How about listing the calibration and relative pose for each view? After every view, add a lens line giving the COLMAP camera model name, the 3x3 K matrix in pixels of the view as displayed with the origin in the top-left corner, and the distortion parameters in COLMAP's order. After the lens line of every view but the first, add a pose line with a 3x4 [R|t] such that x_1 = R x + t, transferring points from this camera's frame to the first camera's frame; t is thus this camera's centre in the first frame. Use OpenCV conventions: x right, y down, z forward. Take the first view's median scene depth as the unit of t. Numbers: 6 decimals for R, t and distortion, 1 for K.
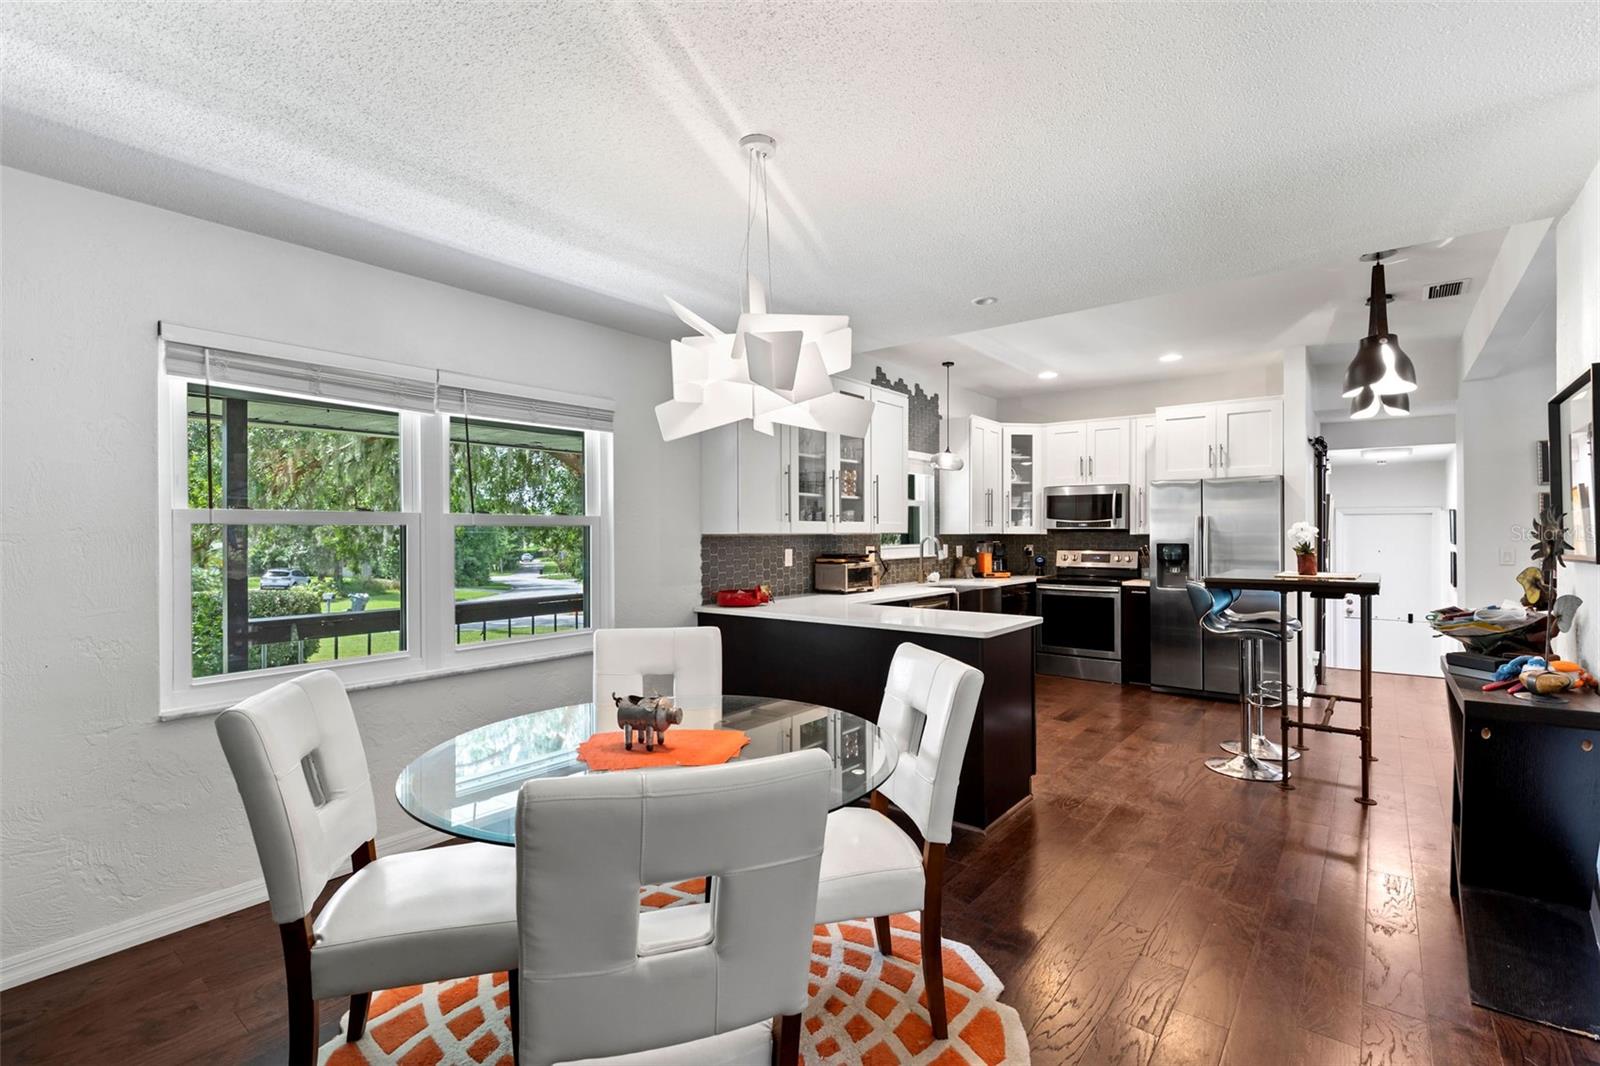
lens RADIAL K [[722.5, 0, 800.2], [0, 722.5, 537.6], [0, 0, 1]] dist [0.009023, -0.000725]
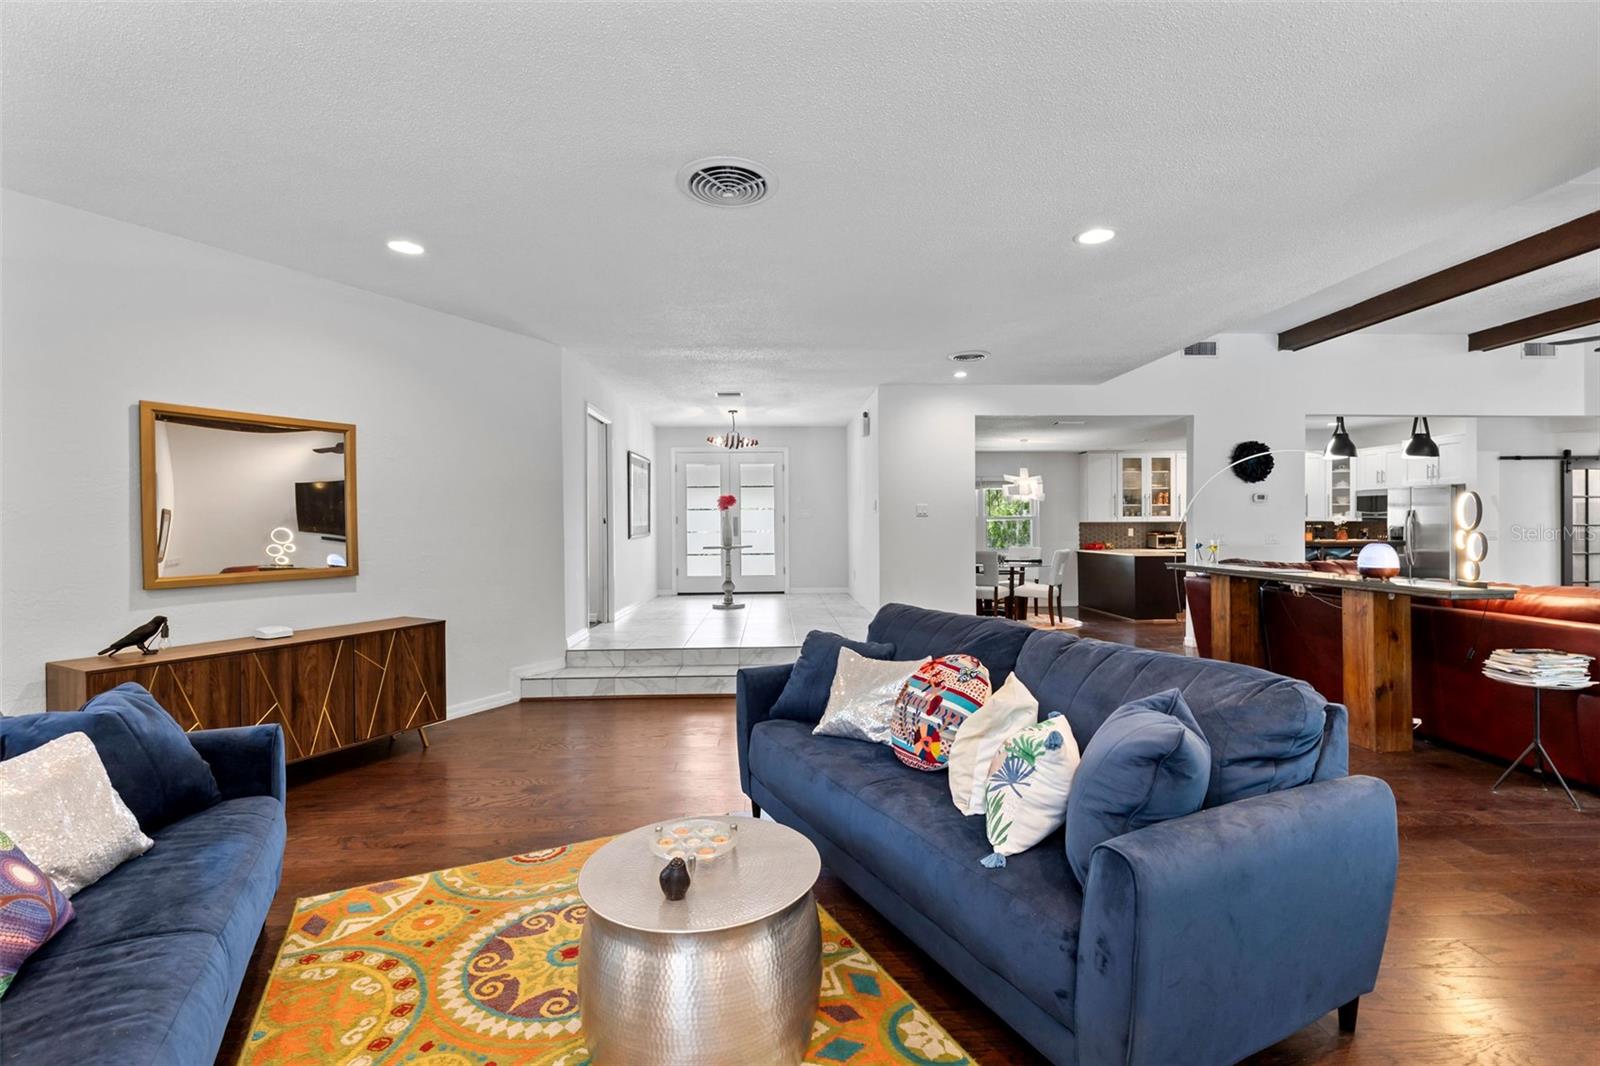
lens RADIAL K [[722.5, 0, 800.2], [0, 722.5, 537.6], [0, 0, 1]] dist [0.009023, -0.000725]
pose [[0.655226, 0.011905, -0.755339, 1.048658], [-0.000935, 0.999888, 0.014948, 0.011616], [0.755432, -0.009088, 0.655164, -1.318429]]
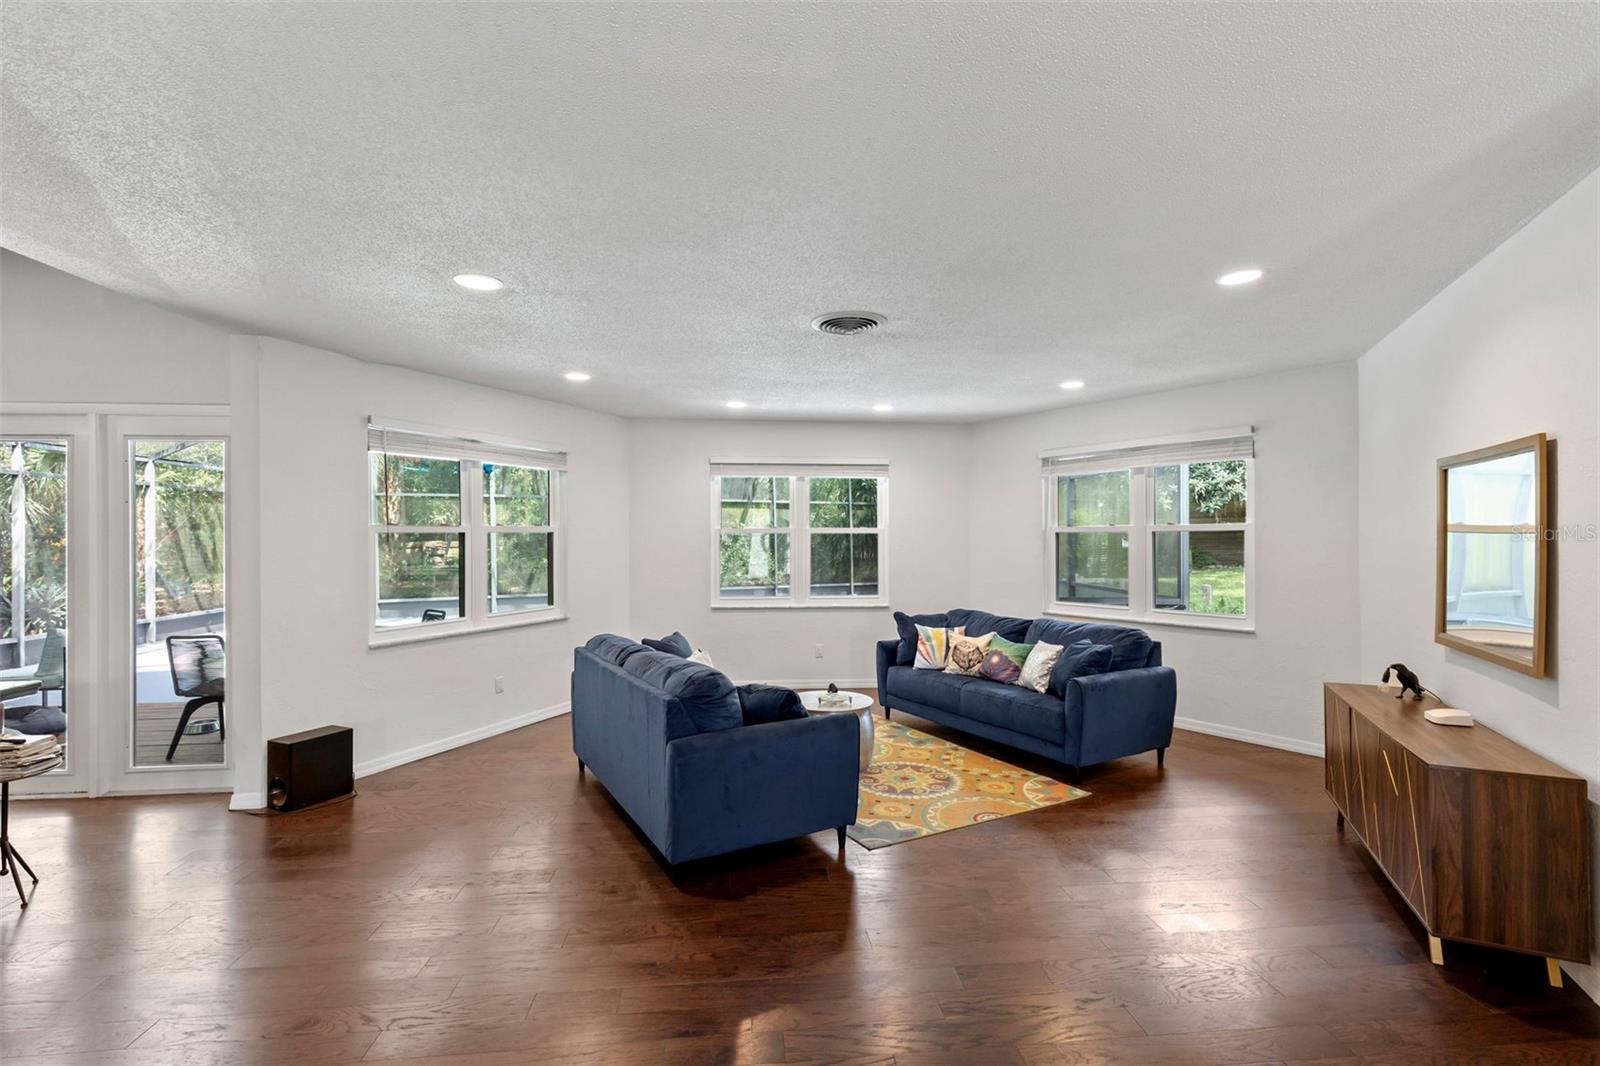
lens RADIAL K [[722.5, 0, 800.2], [0, 722.5, 537.6], [0, 0, 1]] dist [0.009023, -0.000725]
pose [[-0.693911, 0.001881, 0.720058, 0.017833], [0.010663, 0.999914, 0.007664, -0.044035], [-0.719982, 0.012996, -0.693871, -0.373948]]
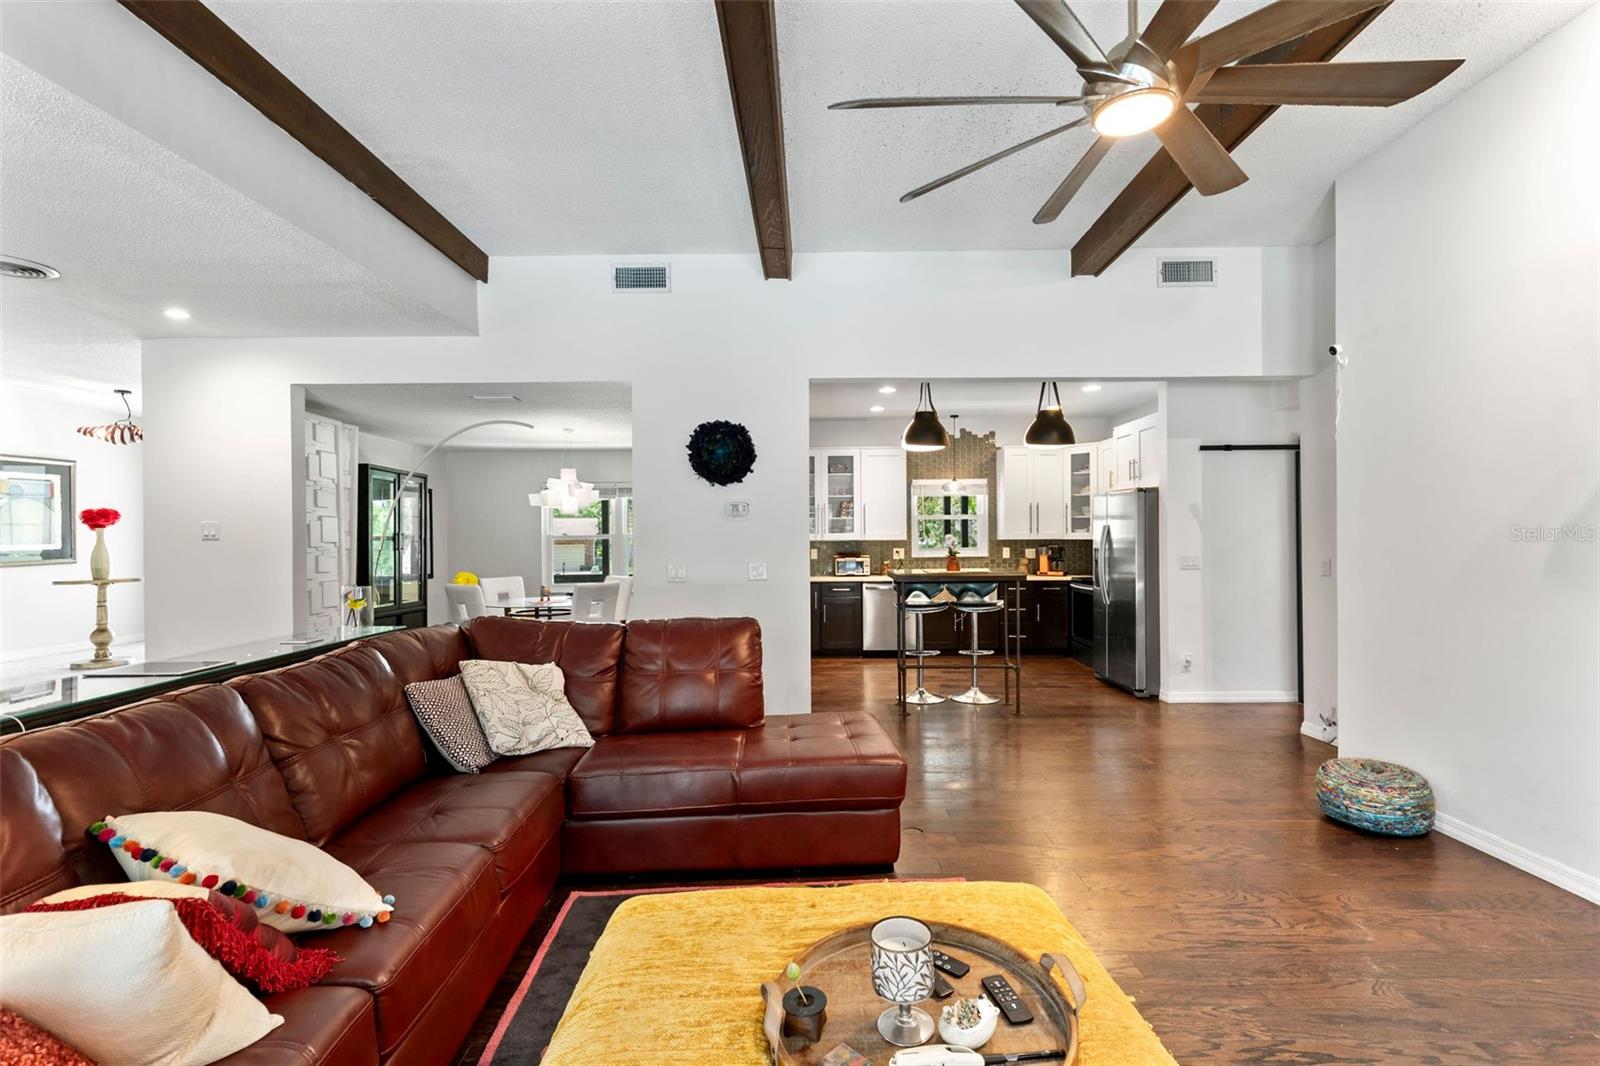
lens RADIAL K [[722.5, 0, 800.2], [0, 722.5, 537.6], [0, 0, 1]] dist [0.009023, -0.000725]
pose [[0.619869, -0.001716, -0.784704, 1.349915], [0.002171, 0.999998, -0.000472, -0.011395], [0.784703, -0.001410, 0.619871, -0.104307]]
